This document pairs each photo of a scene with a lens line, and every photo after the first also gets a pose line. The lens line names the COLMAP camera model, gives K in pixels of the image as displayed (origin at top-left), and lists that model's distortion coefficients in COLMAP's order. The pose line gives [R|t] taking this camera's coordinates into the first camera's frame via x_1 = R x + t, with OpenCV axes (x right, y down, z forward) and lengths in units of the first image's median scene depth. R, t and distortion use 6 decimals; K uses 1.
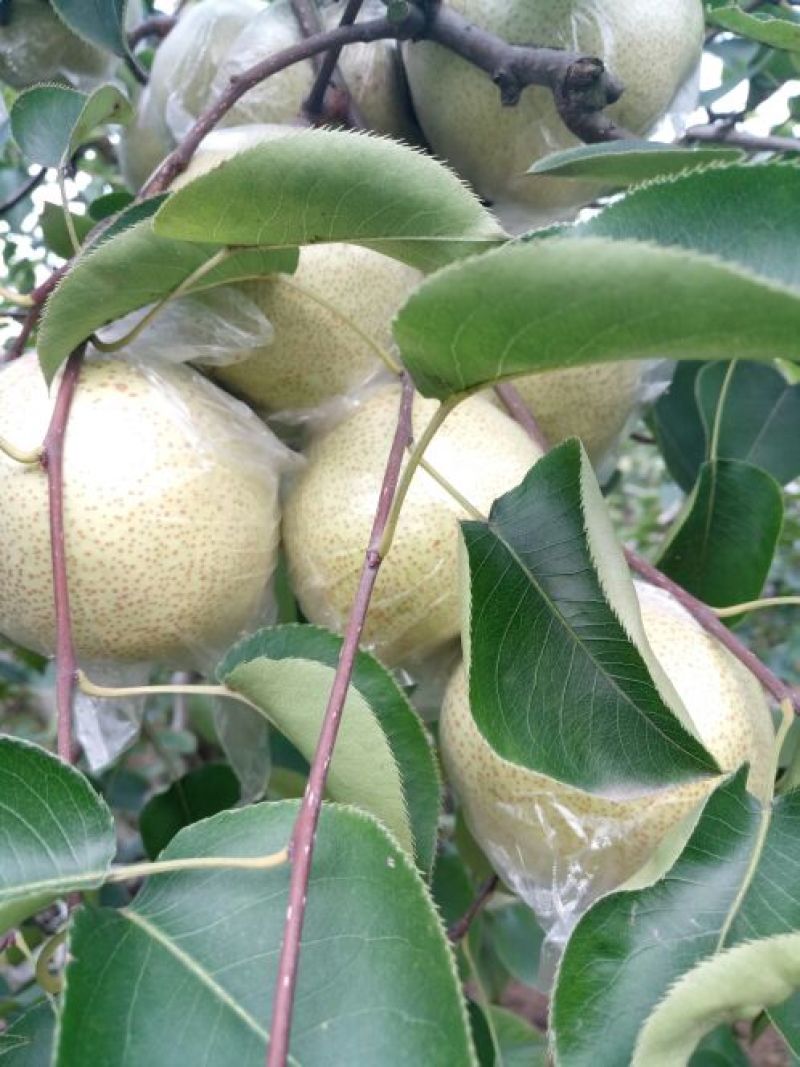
lens RADIAL K [[849.8, 0, 400.0], [0, 849.8, 533.5], [0, 0, 1]] dist [0.002114, 0.004630]
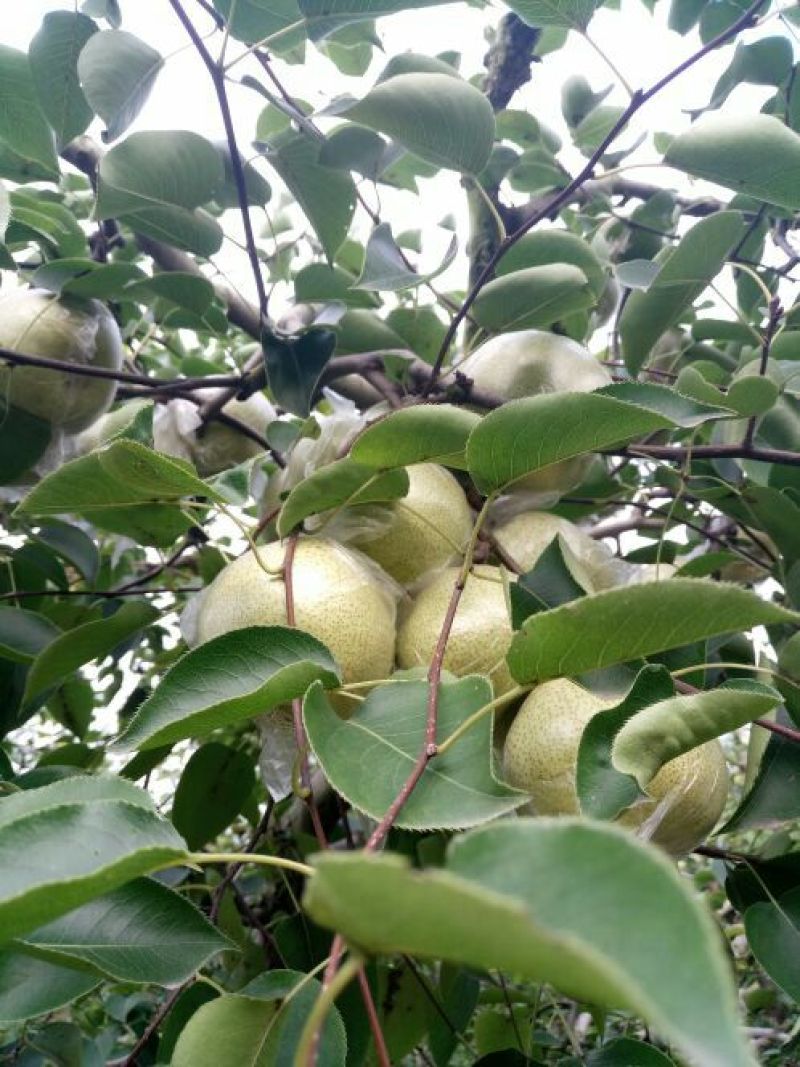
lens RADIAL K [[849.8, 0, 400.0], [0, 849.8, 533.5], [0, 0, 1]] dist [0.002114, 0.004630]
pose [[0.999156, -0.037986, -0.015652, -0.115388], [0.025579, 0.873291, -0.486526, 0.715614], [0.032149, 0.485715, 0.873526, -0.650823]]
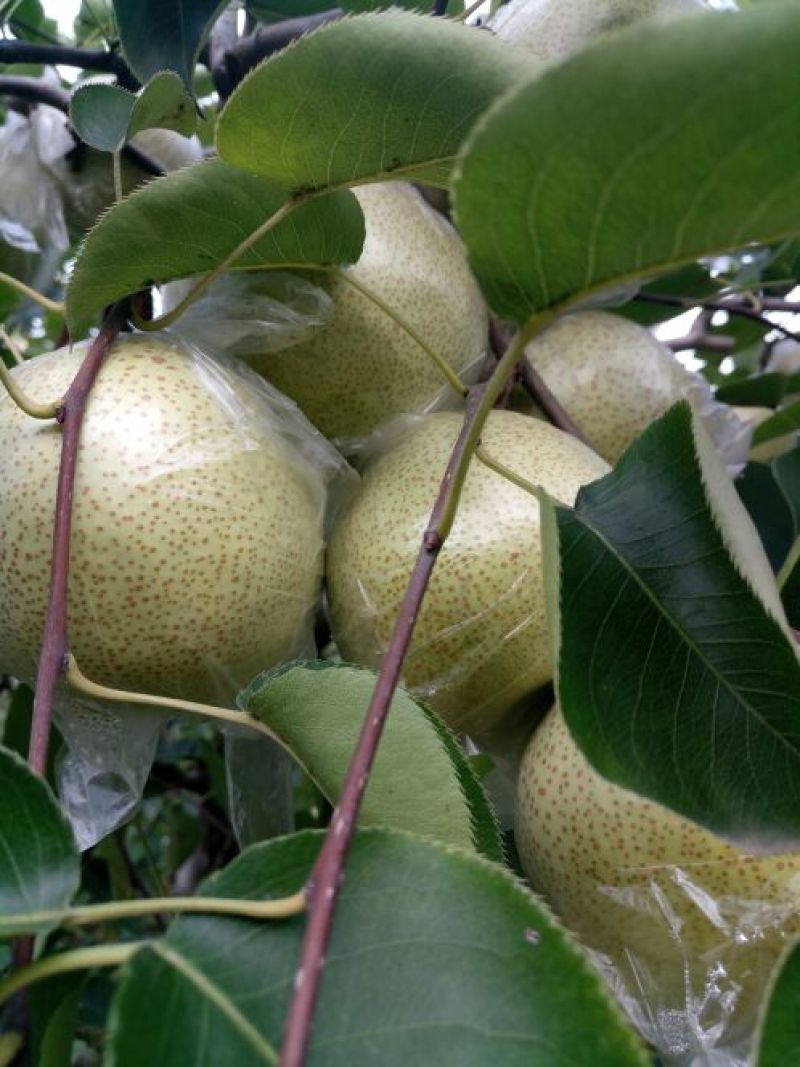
lens RADIAL K [[818.1, 0, 400.5], [0, 818.1, 557.3], [0, 0, 1]] dist [0.006485, 0.006463]
pose [[0.999705, 0.019360, -0.014698, -0.060626], [-0.022365, 0.969456, -0.244243, 0.225009], [0.009520, 0.244500, 0.969603, 0.227044]]
